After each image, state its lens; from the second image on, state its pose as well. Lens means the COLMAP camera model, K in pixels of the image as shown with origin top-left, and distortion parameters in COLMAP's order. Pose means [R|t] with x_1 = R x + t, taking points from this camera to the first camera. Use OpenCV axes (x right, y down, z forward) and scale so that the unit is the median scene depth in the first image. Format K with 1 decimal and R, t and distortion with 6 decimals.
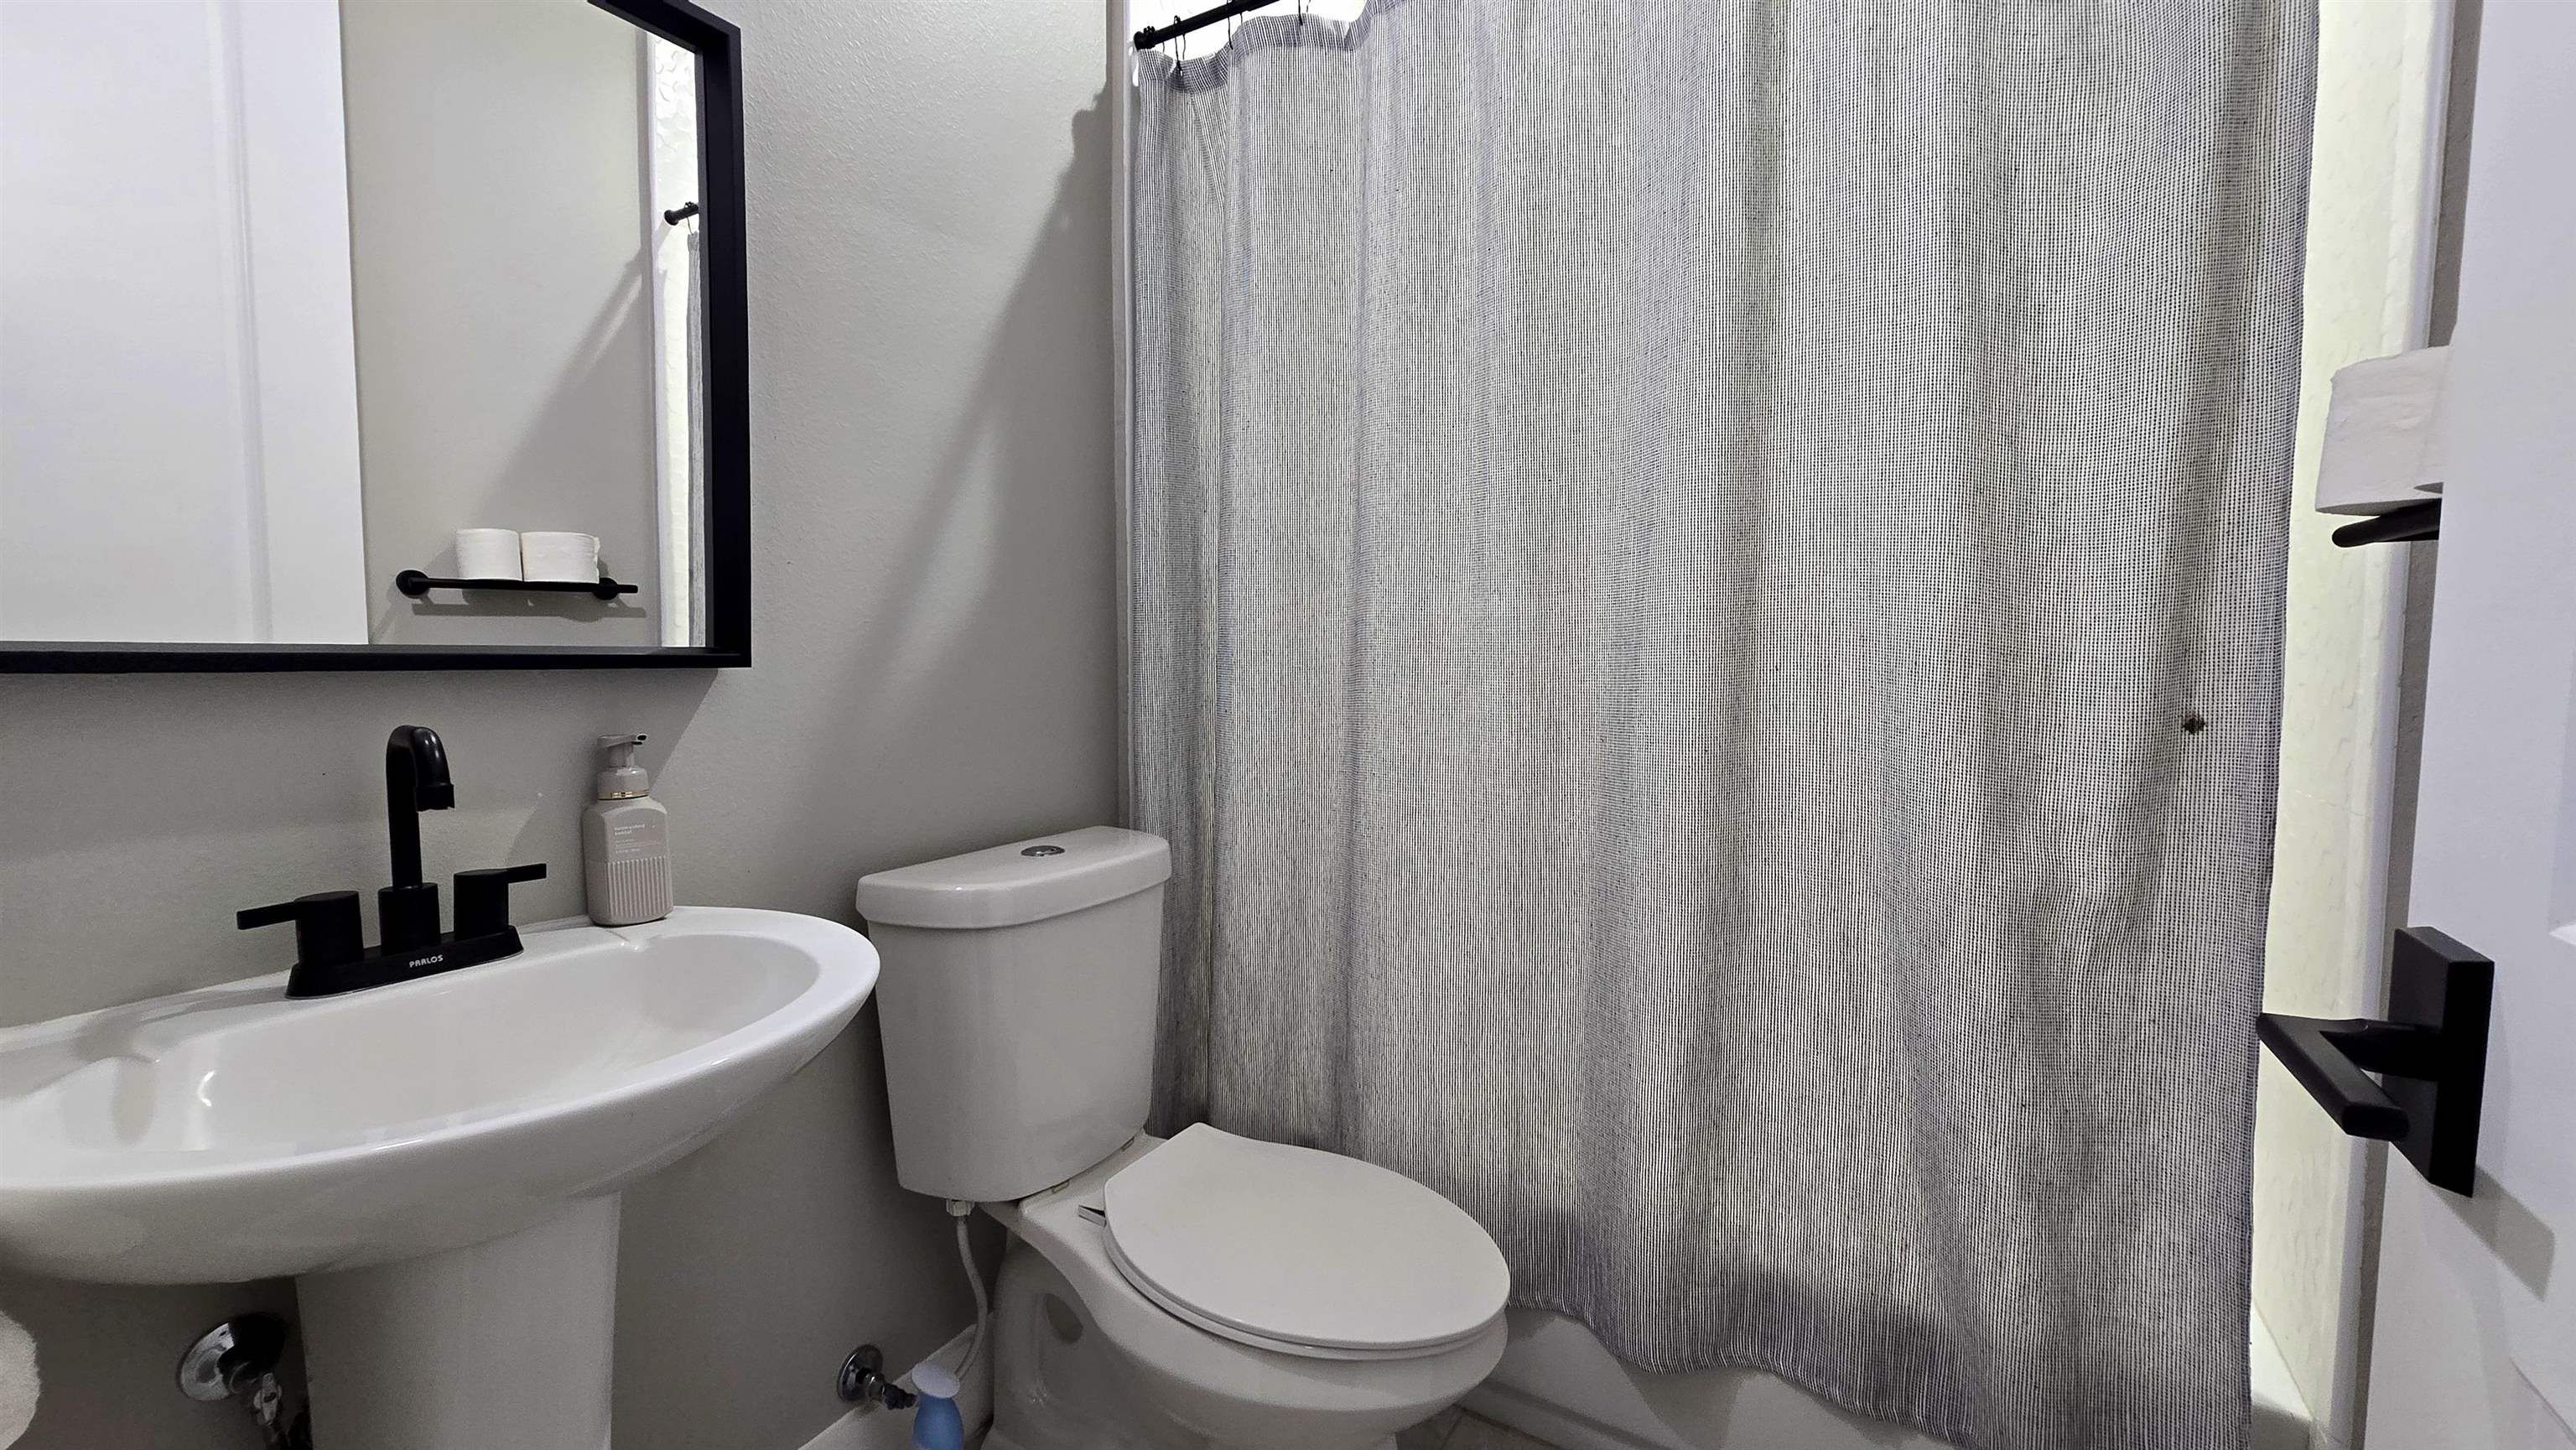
lens RADIAL K [[1053.1, 0, 1287.0], [0, 1053.1, 716.2], [0, 0, 1]] dist [-0.001707, 0.000053]
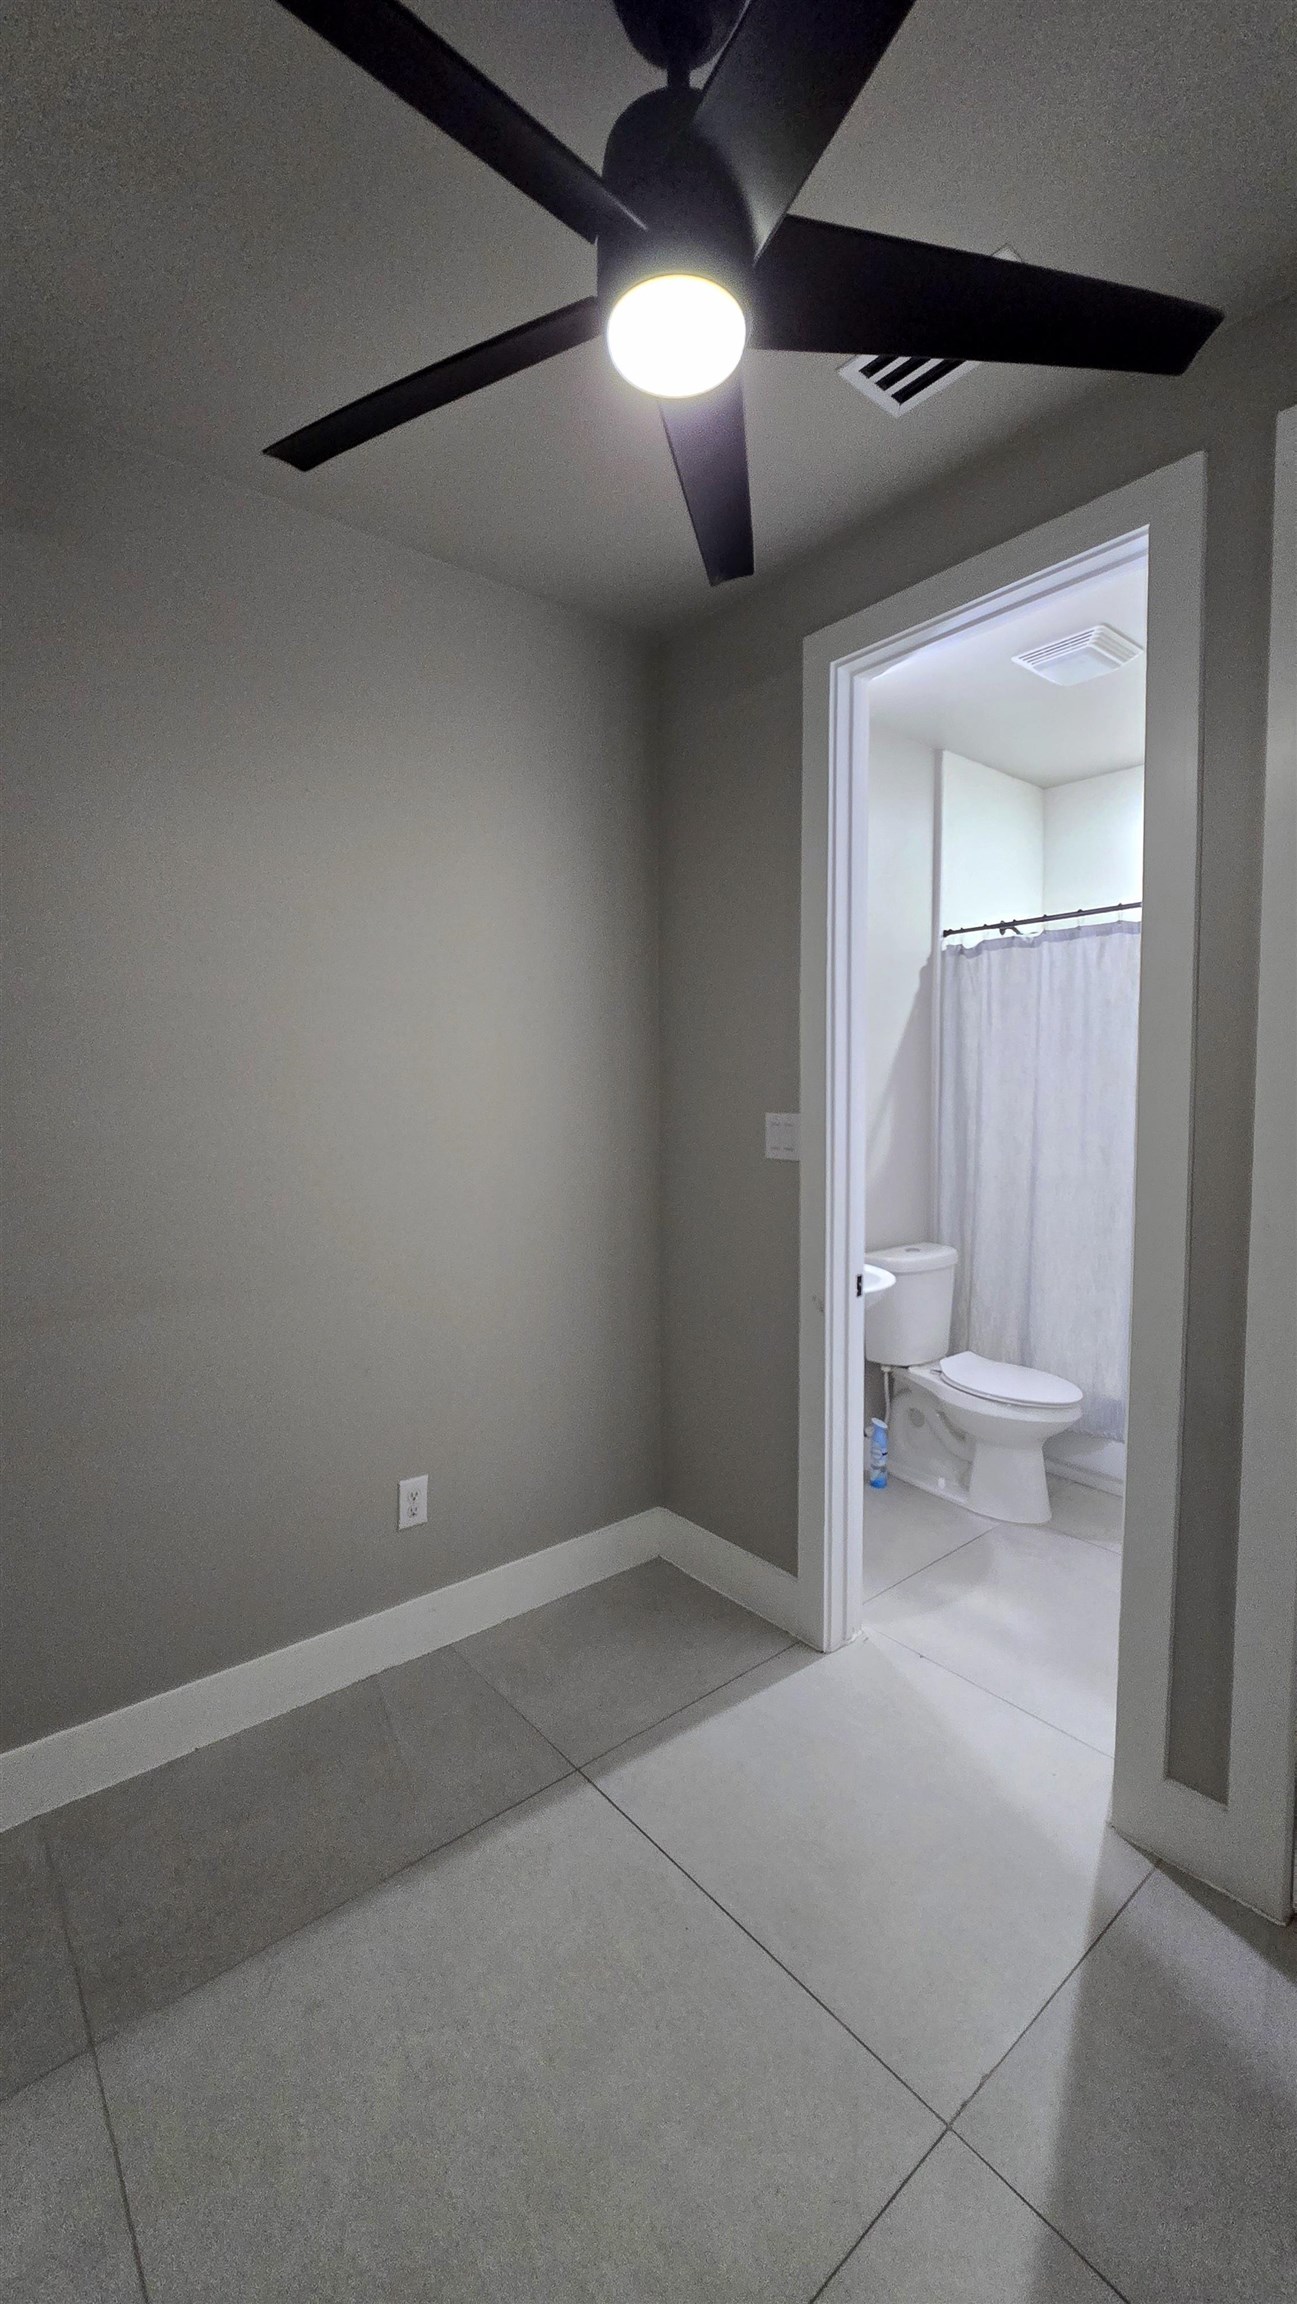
lens RADIAL K [[941.9, 0, 650.6], [0, 941.9, 1145.4], [0, 0, 1]] dist [-0.001707, 0.000053]
pose [[0.939402, 0.012559, -0.342587, -0.023592], [-0.008158, 0.999865, 0.014284, -0.163062], [0.342720, -0.010624, 0.939378, -1.417966]]
